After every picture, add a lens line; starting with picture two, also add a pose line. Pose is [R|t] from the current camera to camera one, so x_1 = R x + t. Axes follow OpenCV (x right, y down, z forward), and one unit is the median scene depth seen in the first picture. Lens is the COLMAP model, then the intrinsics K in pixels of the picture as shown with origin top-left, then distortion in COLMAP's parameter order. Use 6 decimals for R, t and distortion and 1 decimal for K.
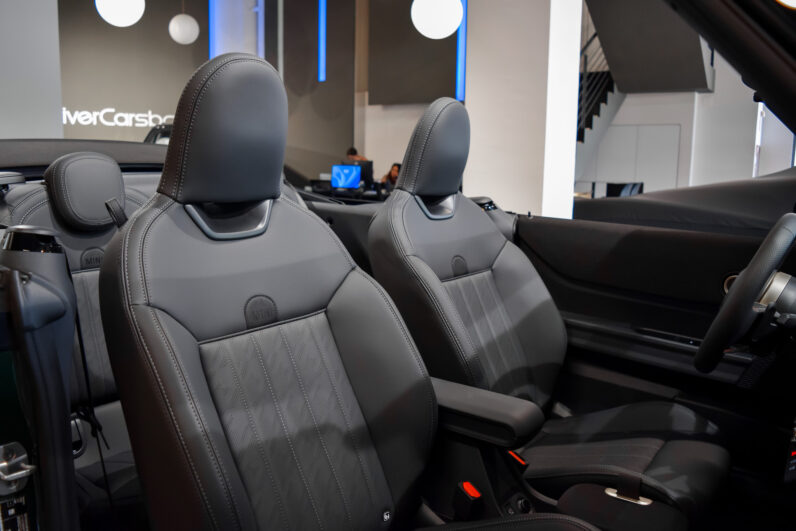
lens RADIAL K [[620.8, 0, 397.0], [0, 620.8, 264.6], [0, 0, 1]] dist [-0.094217, 0.016930]
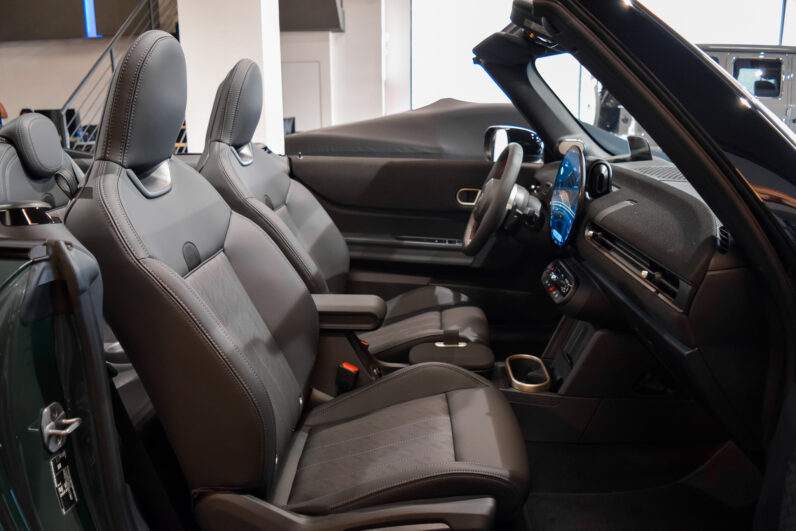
lens RADIAL K [[620.8, 0, 398.6], [0, 620.8, 267.7], [0, 0, 1]] dist [-0.094217, 0.016930]
pose [[0.830913, -0.161650, 0.532403, -0.366065], [0.103842, 0.985108, 0.137037, -0.014669], [-0.546627, -0.058580, 0.835325, -0.131704]]
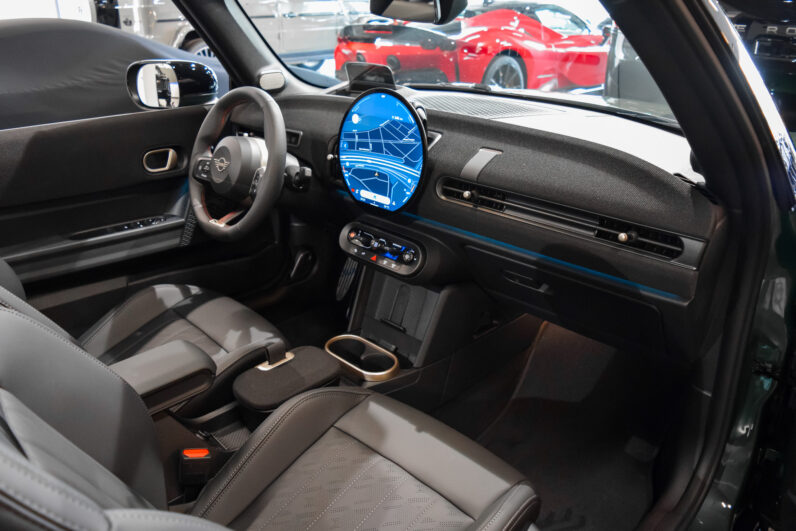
lens RADIAL K [[620.8, 0, 392.4], [0, 620.8, 265.9], [0, 0, 1]] dist [-0.094217, 0.016930]
pose [[0.172015, -0.411594, 0.894987, -0.409767], [0.164896, 0.907741, 0.385766, -0.145156], [-0.971195, 0.081222, 0.224015, 0.374220]]
